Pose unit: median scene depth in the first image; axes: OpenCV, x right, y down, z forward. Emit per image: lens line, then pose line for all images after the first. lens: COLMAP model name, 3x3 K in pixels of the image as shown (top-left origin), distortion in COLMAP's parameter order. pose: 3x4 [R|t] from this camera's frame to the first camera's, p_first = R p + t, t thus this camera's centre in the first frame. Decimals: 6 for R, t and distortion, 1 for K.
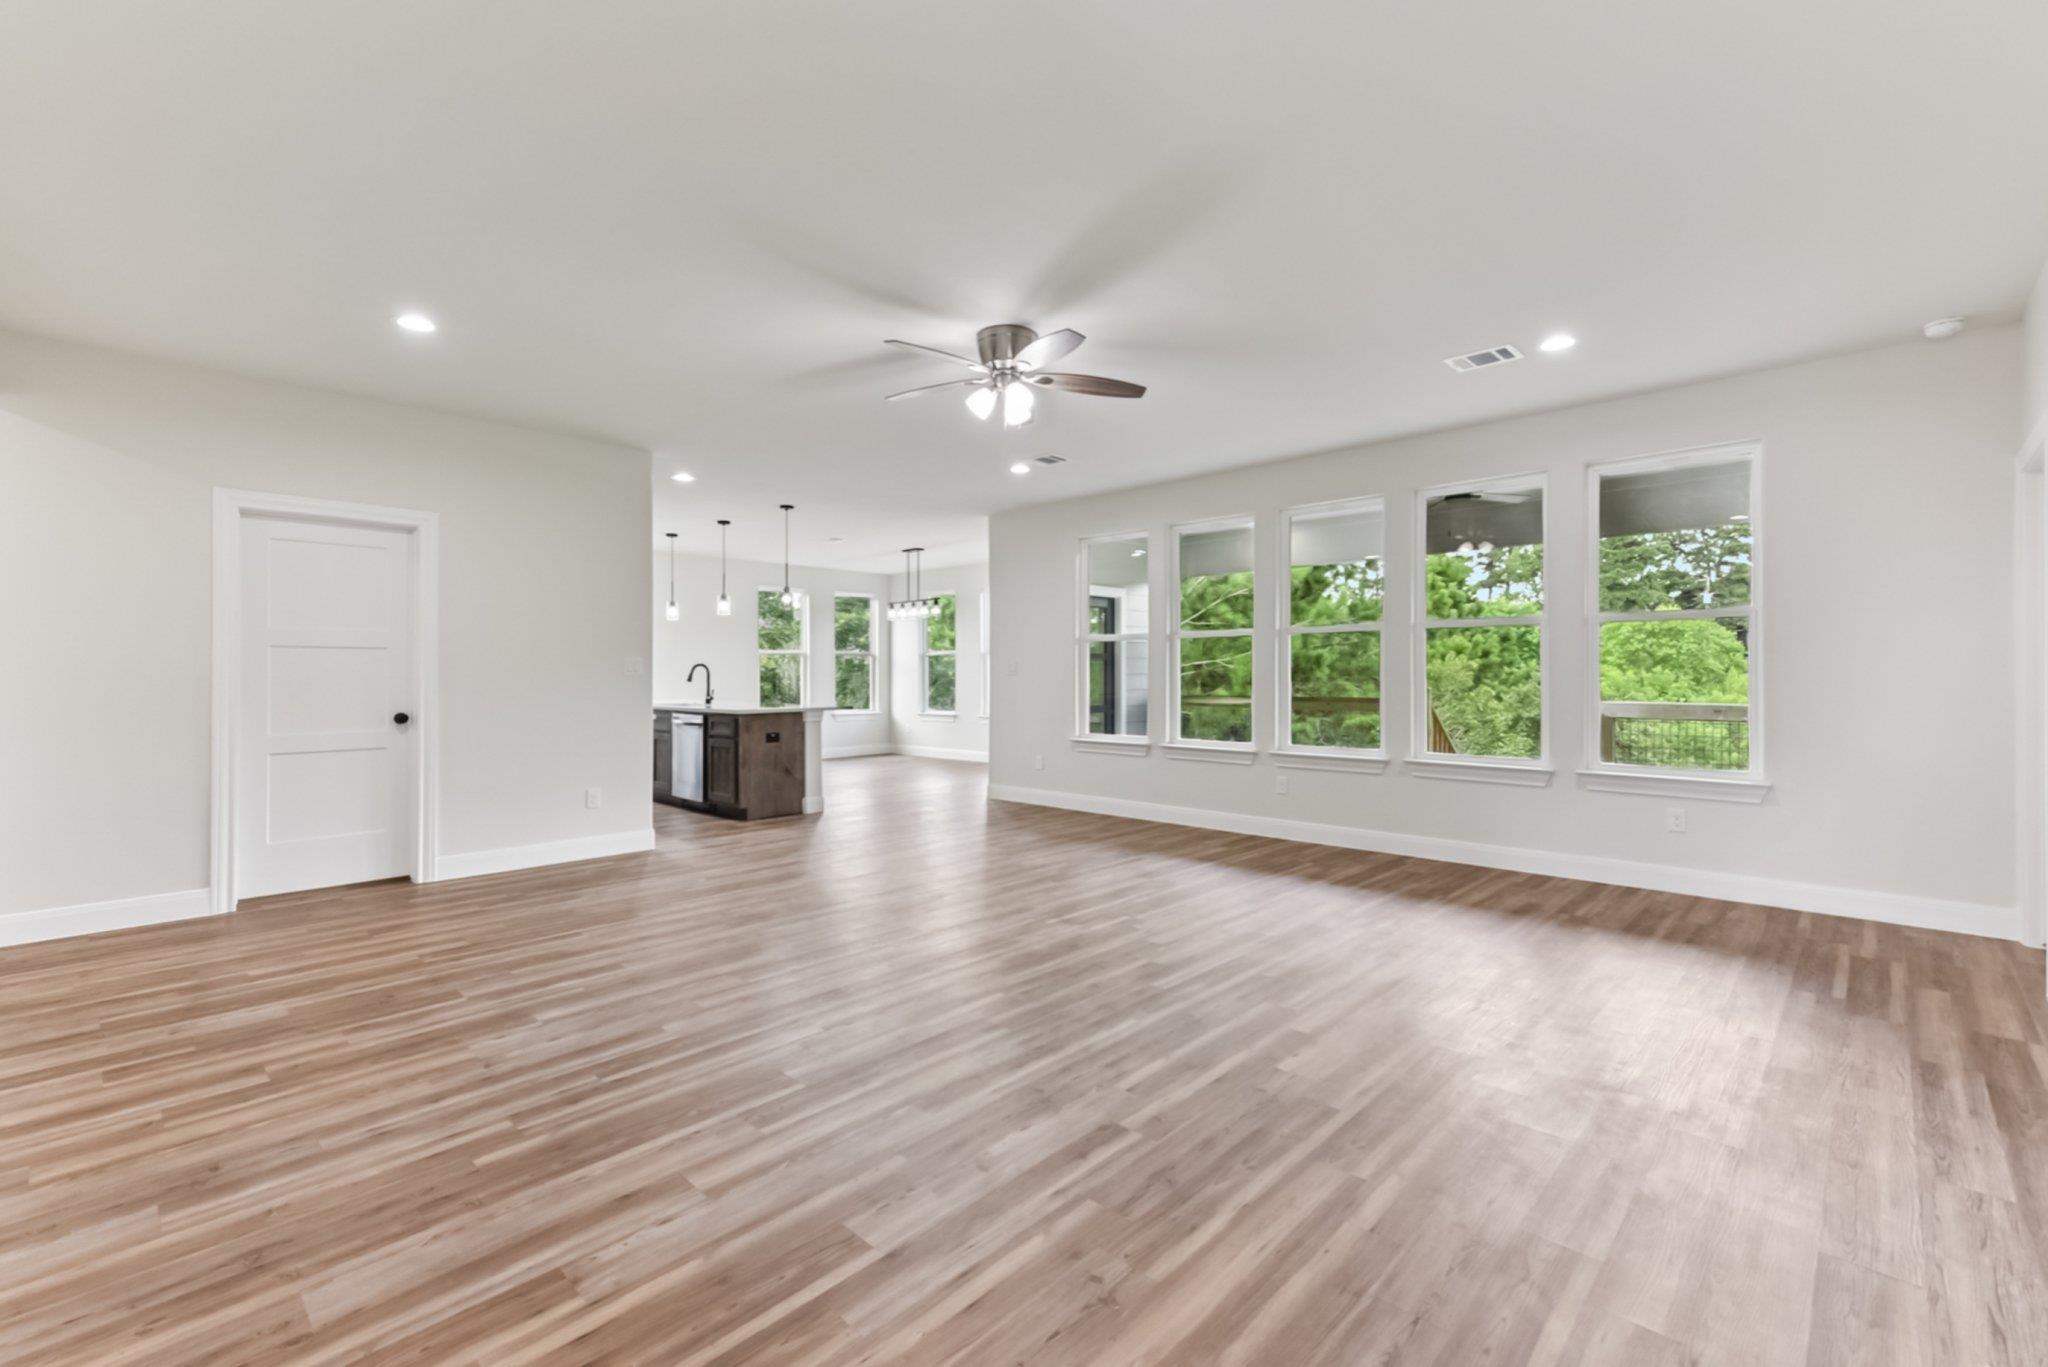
lens RADIAL K [[842.1, 0, 965.6], [0, 842.1, 687.3], [0, 0, 1]] dist [0.015198, -0.000511]
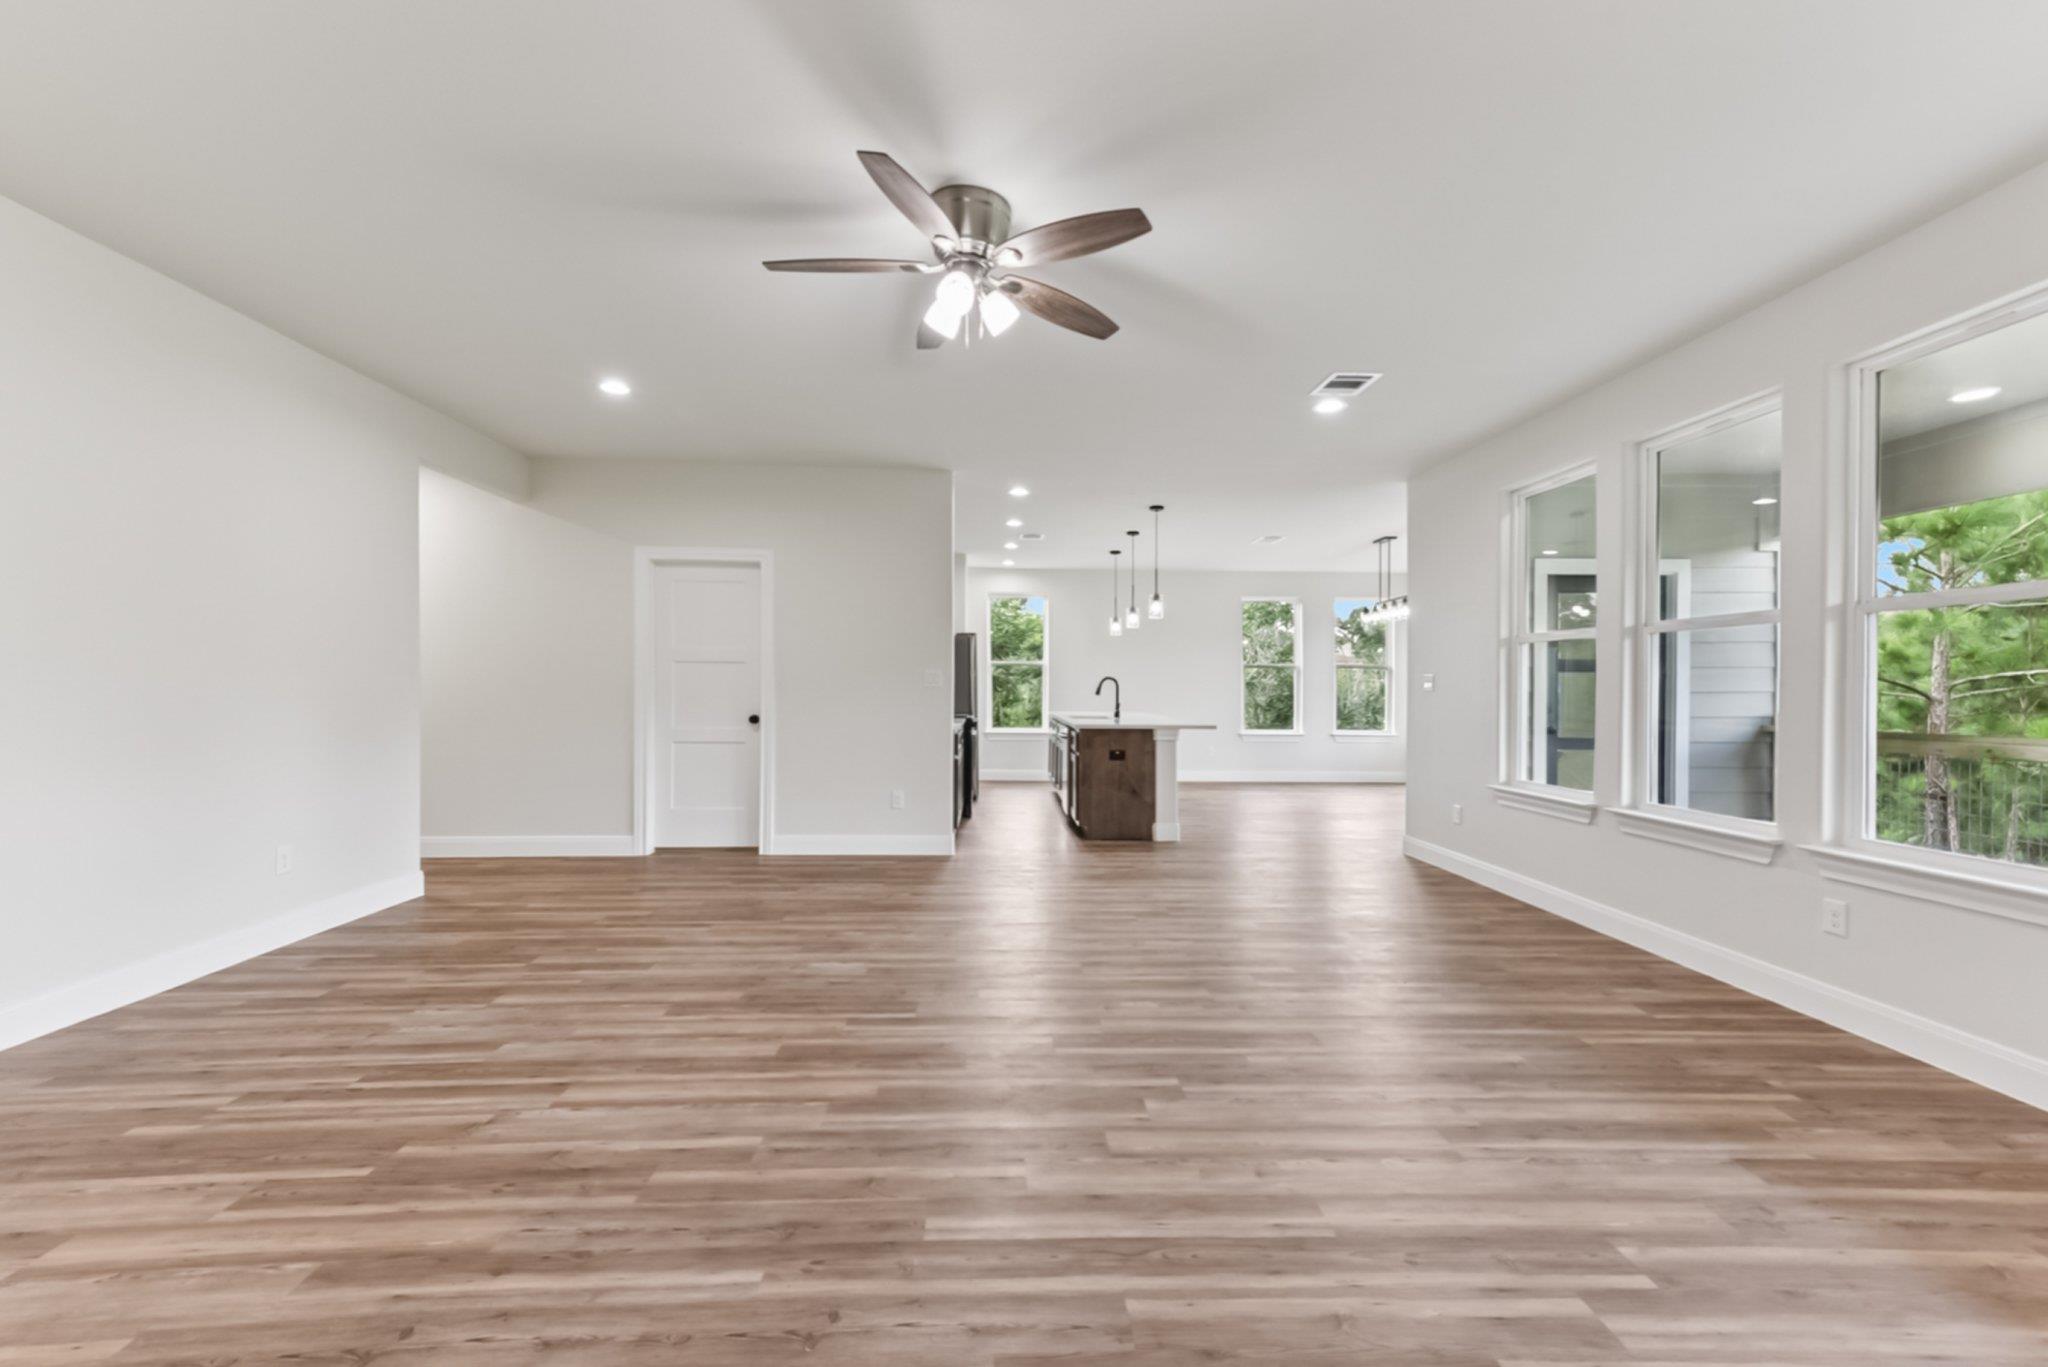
lens RADIAL K [[790.3, 0, 1021.4], [0, 790.3, 689.9], [0, 0, 1]] dist [0.026919, -0.000145]
pose [[0.757146, 0.012110, -0.653133, 0.483855], [-0.021699, 0.999743, -0.006617, -0.008028], [0.652885, 0.019182, 0.757214, 0.479856]]
